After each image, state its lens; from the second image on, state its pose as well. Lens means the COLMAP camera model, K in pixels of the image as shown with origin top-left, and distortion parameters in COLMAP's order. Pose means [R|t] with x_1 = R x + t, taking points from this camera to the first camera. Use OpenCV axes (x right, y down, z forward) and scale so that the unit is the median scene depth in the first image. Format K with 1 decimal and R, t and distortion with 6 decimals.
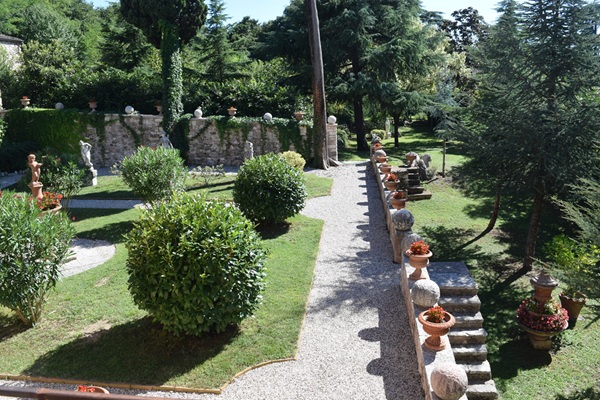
lens RADIAL K [[497.4, 0, 304.1], [0, 497.4, 196.3], [0, 0, 1]] dist [-0.039189, 0.005032]
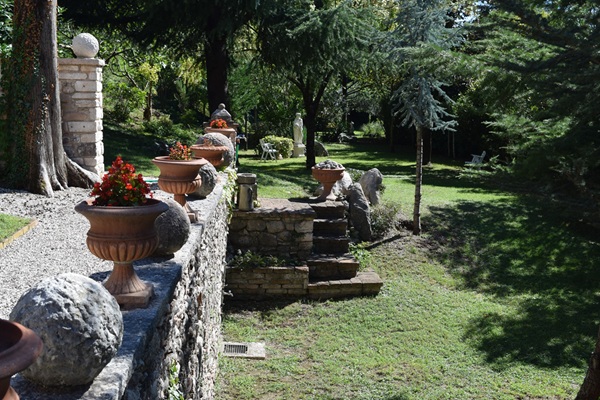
lens RADIAL K [[792.2, 0, 300.0], [0, 792.2, 202.5], [0, 0, 1]] dist [0.016457, 0.000000]
pose [[0.990038, 0.037221, 0.135793, 0.119655], [-0.024942, 0.995536, -0.091026, -0.006925], [-0.138575, 0.086732, 0.986547, 0.444874]]
